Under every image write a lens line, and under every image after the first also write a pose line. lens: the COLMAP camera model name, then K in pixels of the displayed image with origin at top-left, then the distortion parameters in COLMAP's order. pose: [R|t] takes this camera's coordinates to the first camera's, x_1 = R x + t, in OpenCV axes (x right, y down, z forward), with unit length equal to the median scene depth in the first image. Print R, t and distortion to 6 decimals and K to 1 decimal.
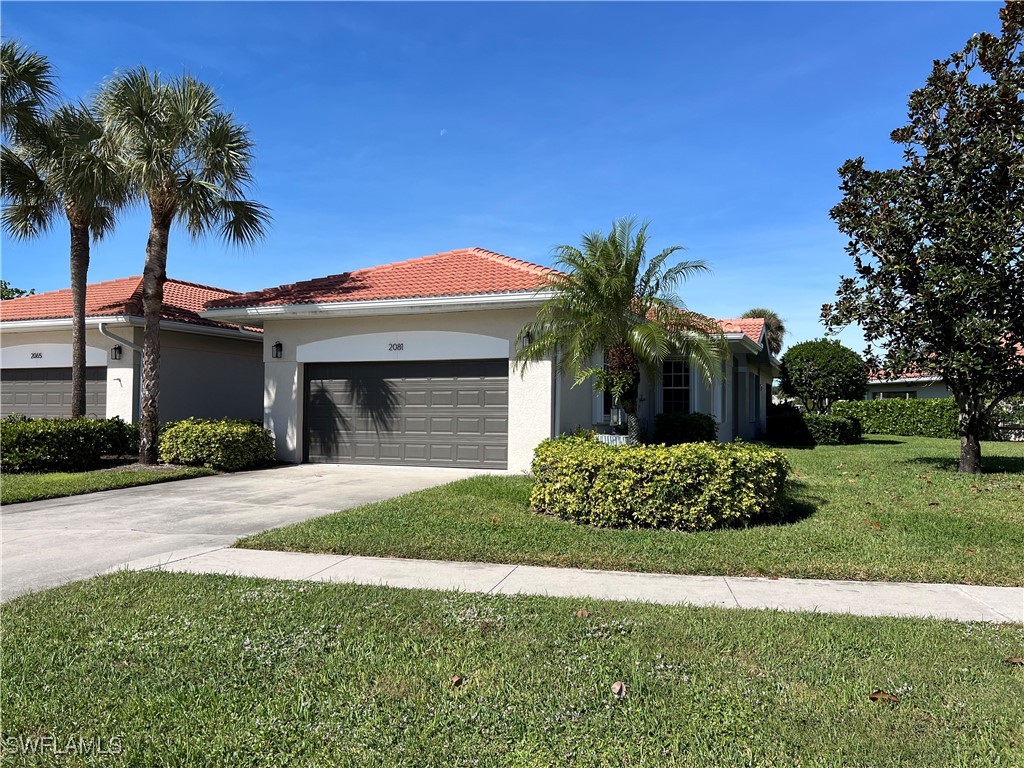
lens RADIAL K [[763.4, 0, 506.5], [0, 763.4, 381.6], [0, 0, 1]] dist [0.063702, -0.071955]
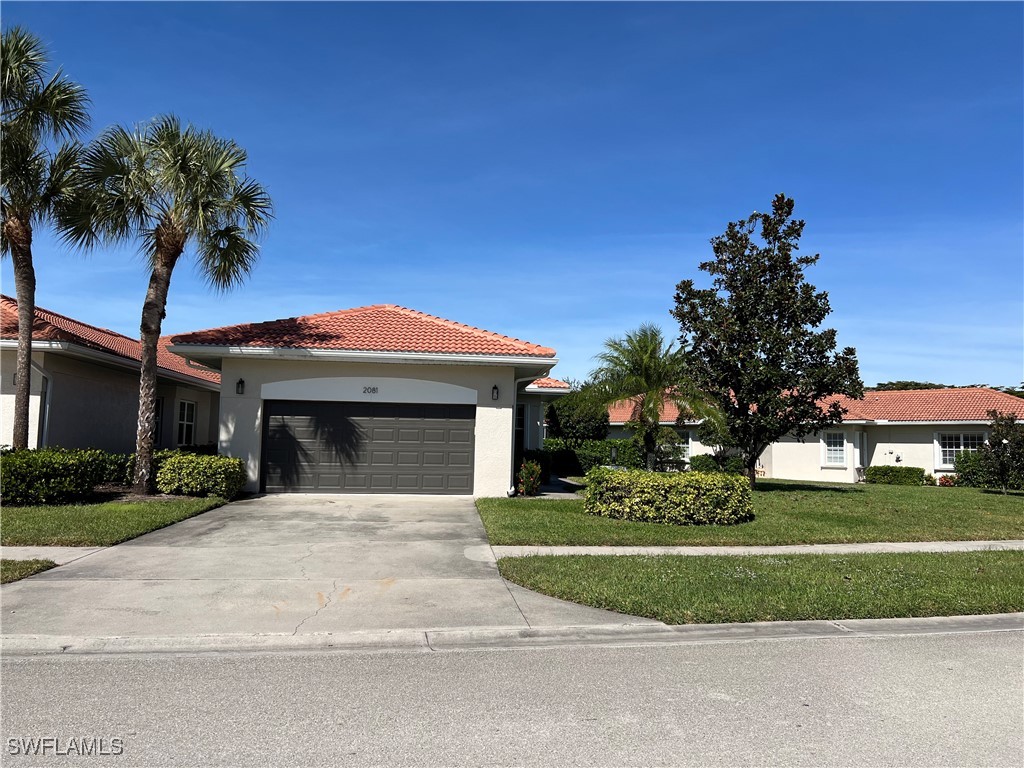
lens RADIAL K [[763.4, 0, 513.3], [0, 763.4, 384.5], [0, 0, 1]] dist [0.063702, -0.071955]
pose [[0.880122, 0.052676, 0.471817, -0.519916], [-0.033714, 0.998251, -0.048560, -0.005450], [-0.473550, 0.026832, 0.880358, -0.127345]]
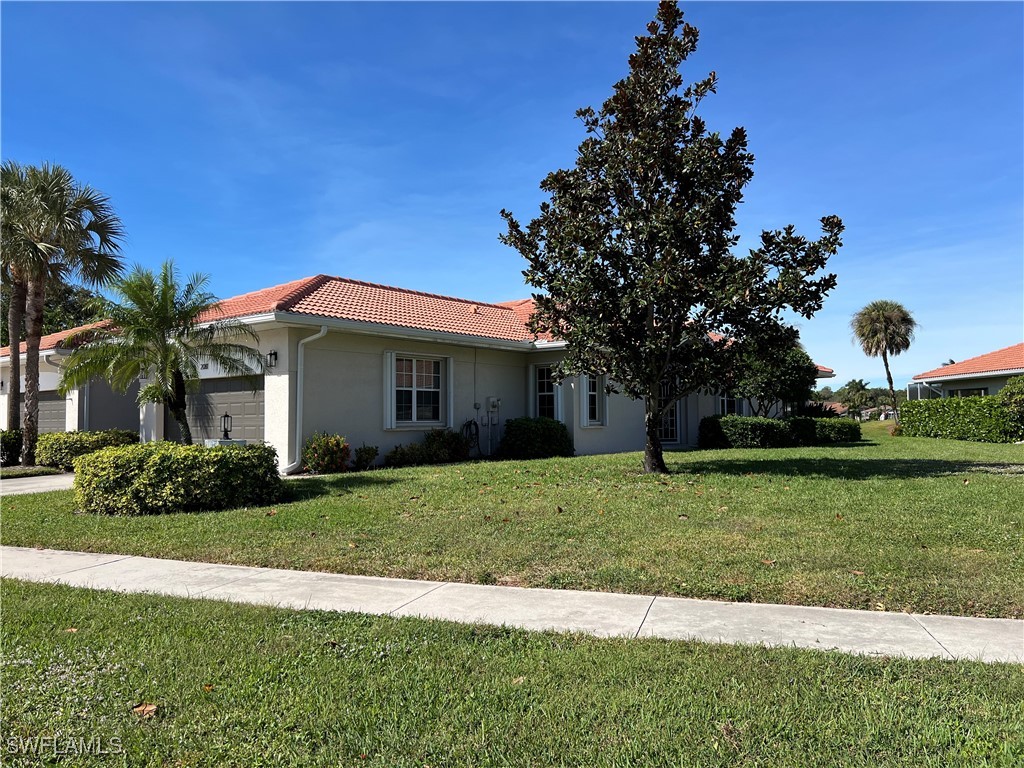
lens RADIAL K [[763.4, 0, 507.7], [0, 763.4, 385.8], [0, 0, 1]] dist [0.063702, -0.071955]
pose [[0.960012, -0.028953, -0.278459, 0.653535], [0.027555, 0.999580, -0.008932, 0.007688], [0.278600, 0.000902, 0.960407, -0.009205]]
